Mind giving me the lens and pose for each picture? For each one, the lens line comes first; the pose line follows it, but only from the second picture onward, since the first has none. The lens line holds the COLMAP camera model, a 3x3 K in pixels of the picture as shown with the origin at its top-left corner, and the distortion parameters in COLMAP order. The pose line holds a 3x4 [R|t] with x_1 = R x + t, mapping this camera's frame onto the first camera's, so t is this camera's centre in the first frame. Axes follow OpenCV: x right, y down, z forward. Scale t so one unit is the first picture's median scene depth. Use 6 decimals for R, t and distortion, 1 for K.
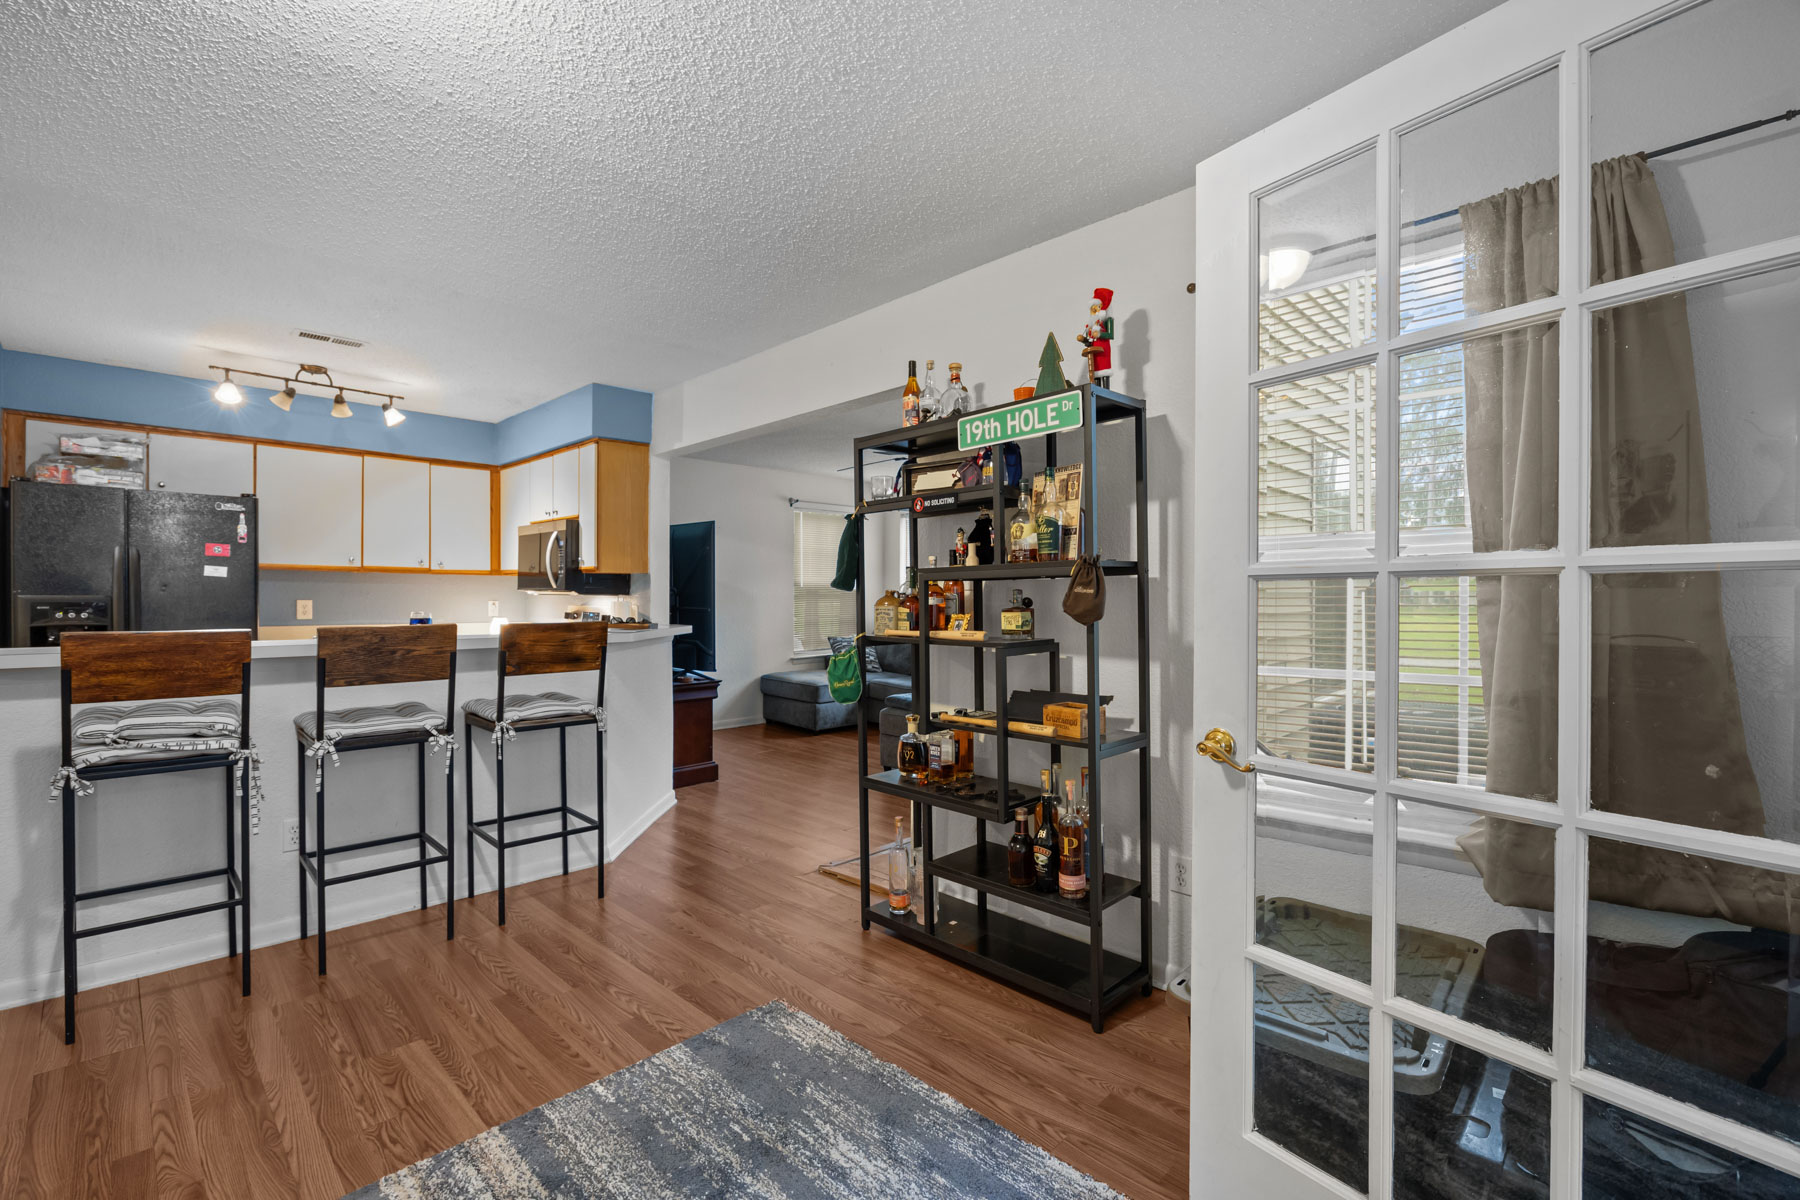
lens RADIAL K [[787.8, 0, 903.9], [0, 787.8, 603.1], [0, 0, 1]] dist [-0.014260, 0.000040]
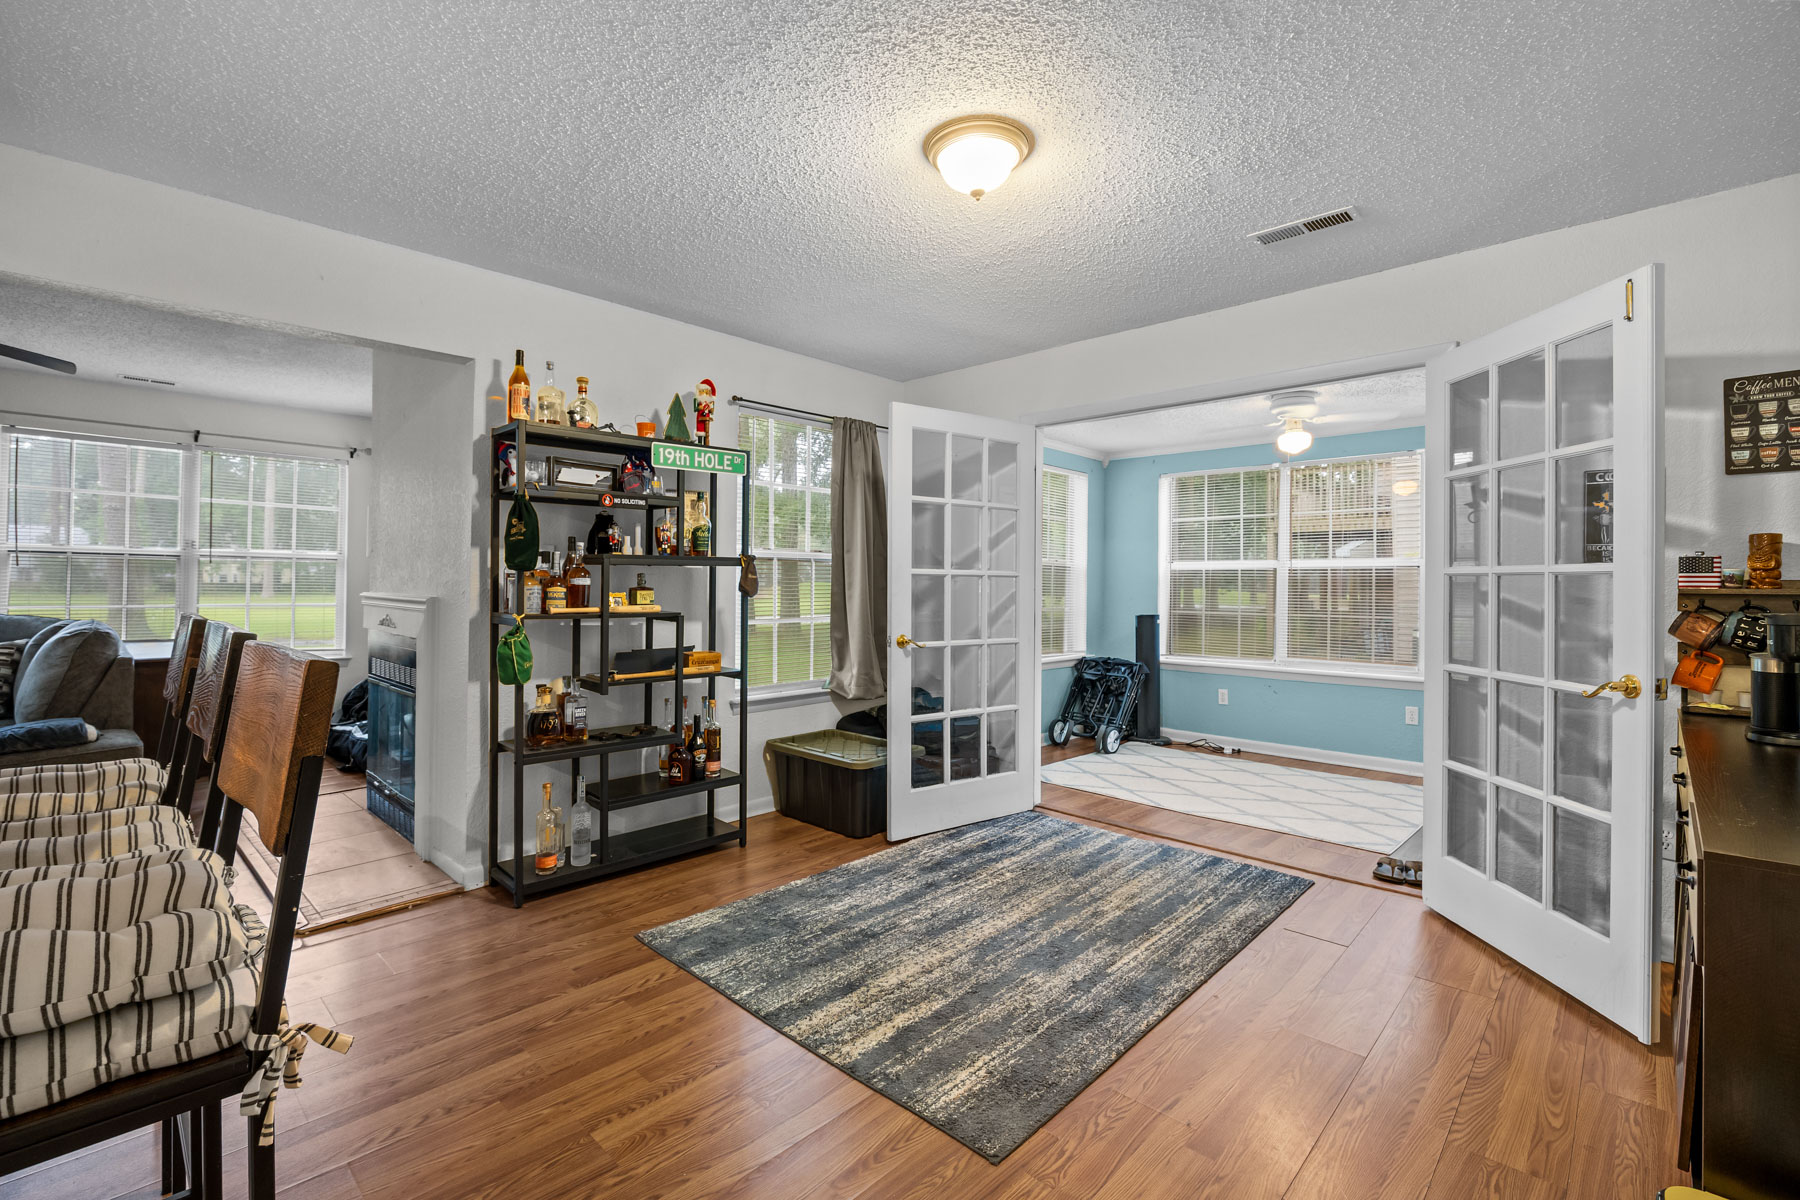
lens RADIAL K [[787.8, 0, 911.4], [0, 787.8, 592.9], [0, 0, 1]] dist [-0.014260, 0.000040]
pose [[-0.016746, -0.009750, 0.999812, -0.931783], [-0.003585, 0.999947, 0.009691, 0.000357], [-0.999853, -0.003422, -0.016780, 0.453309]]
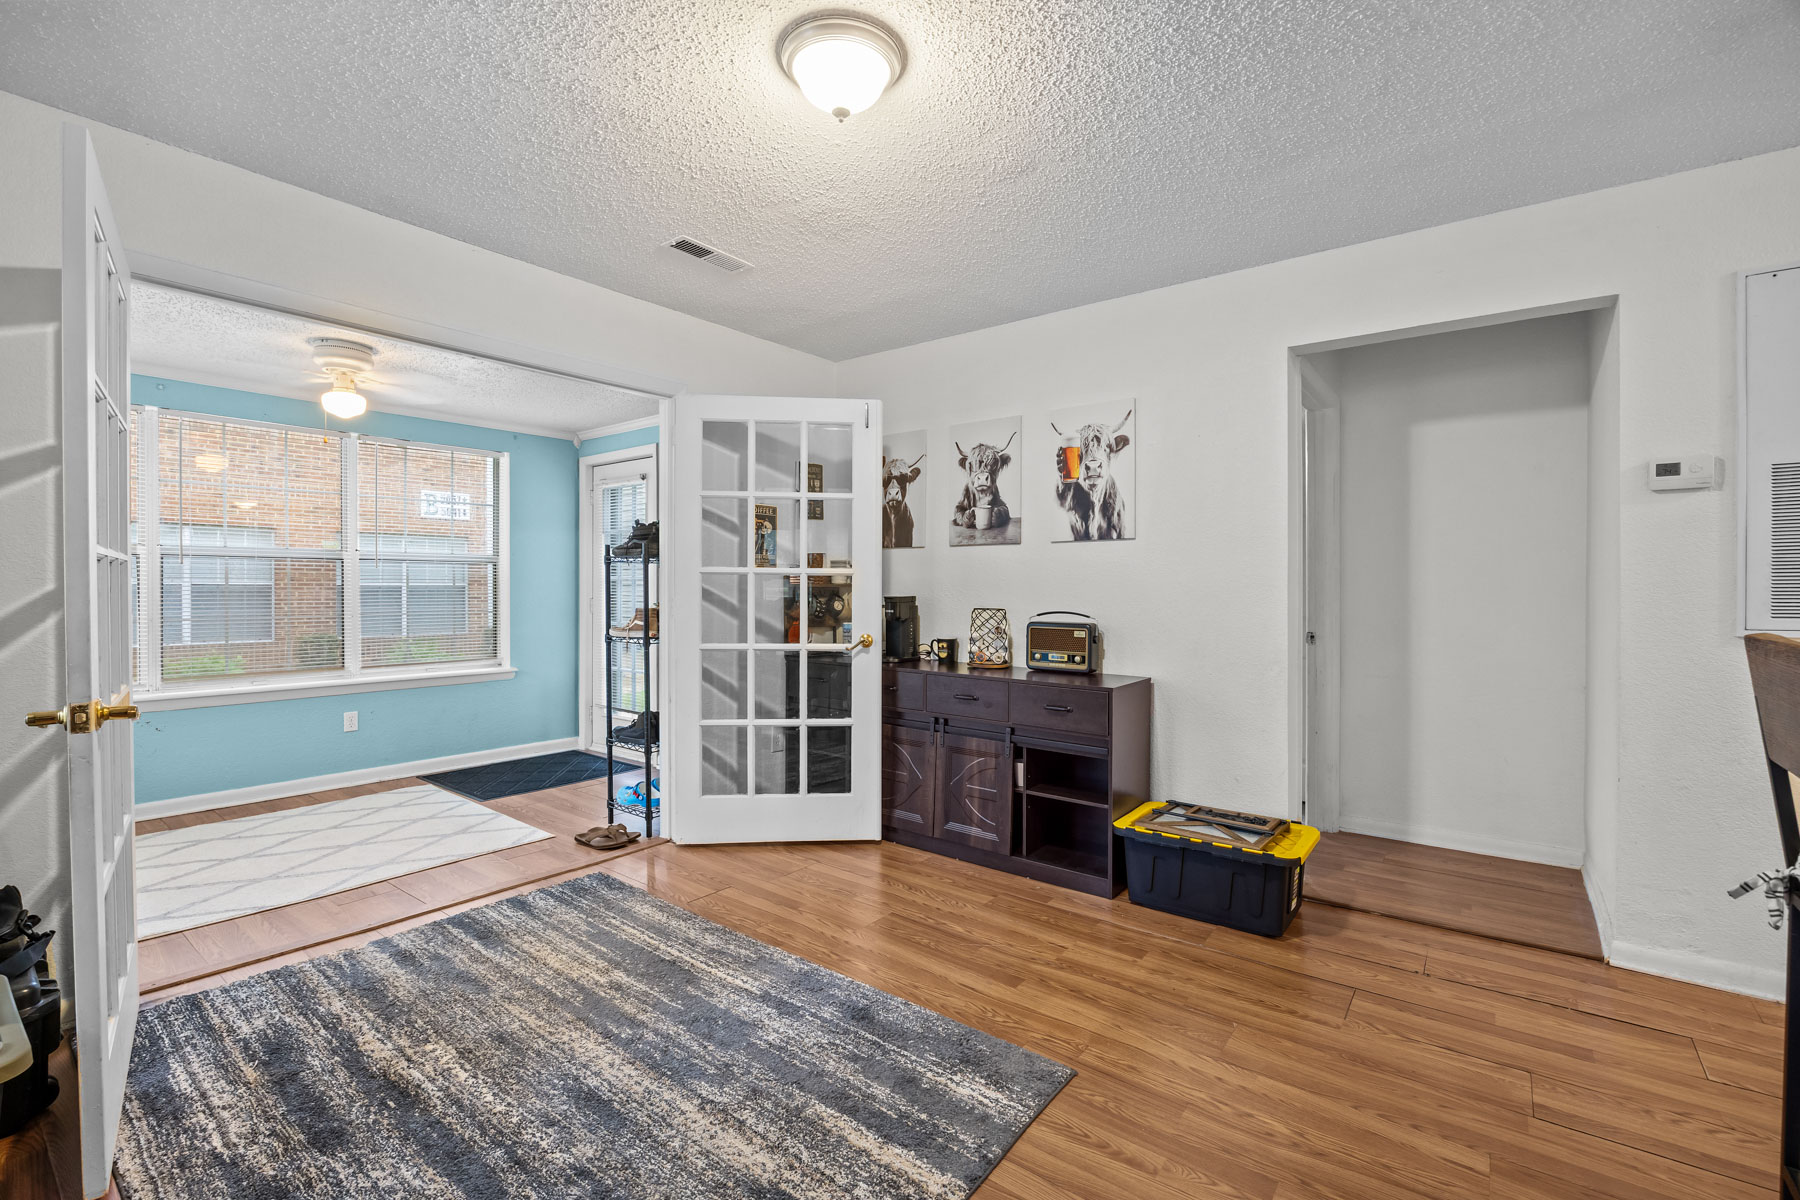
lens RADIAL K [[787.8, 0, 899.5], [0, 787.8, 592.7], [0, 0, 1]] dist [-0.014260, 0.000040]
pose [[-0.993326, -0.004482, -0.115251, -0.237179], [-0.005578, 0.999942, 0.009194, 0.002177], [0.115204, 0.009776, -0.993294, 0.957148]]
